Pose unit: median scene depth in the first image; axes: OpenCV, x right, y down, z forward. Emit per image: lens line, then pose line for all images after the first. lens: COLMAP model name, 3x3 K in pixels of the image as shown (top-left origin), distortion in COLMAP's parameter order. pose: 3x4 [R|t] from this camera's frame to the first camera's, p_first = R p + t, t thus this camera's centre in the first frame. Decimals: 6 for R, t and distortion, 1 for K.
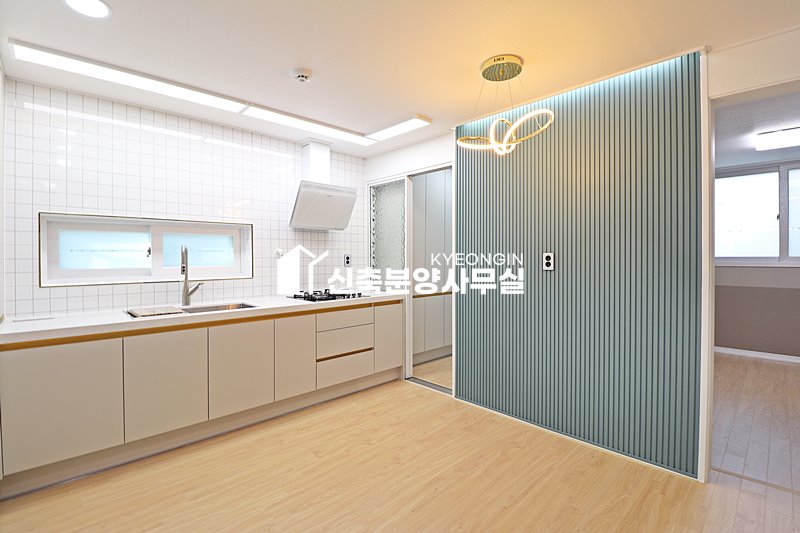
lens RADIAL K [[368.2, 0, 402.2], [0, 368.2, 261.8], [0, 0, 1]] dist [-0.005231, -0.010531]
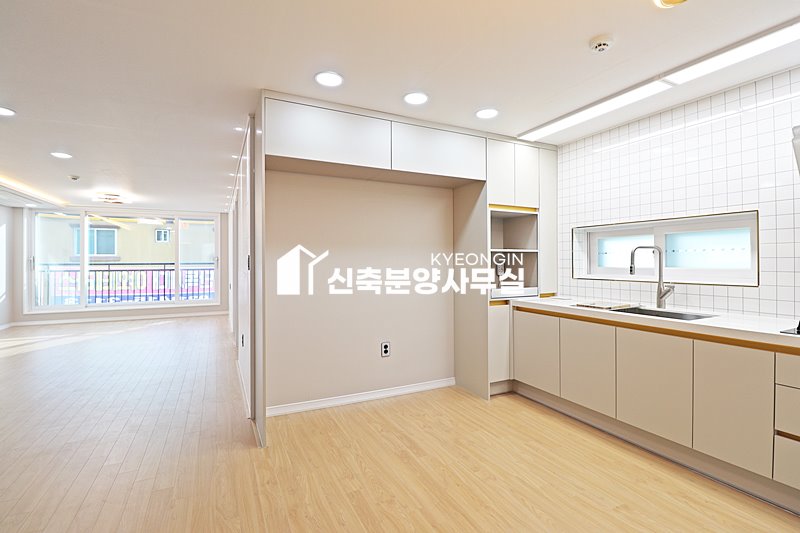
lens RADIAL K [[368.2, 0, 393.3], [0, 368.2, 258.8], [0, 0, 1]] dist [-0.005231, -0.010531]
pose [[-0.314332, -0.003820, -0.949306, 0.639304], [-0.011588, 0.999933, -0.000186, -0.000490], [0.949243, 0.010942, -0.314355, 0.752986]]
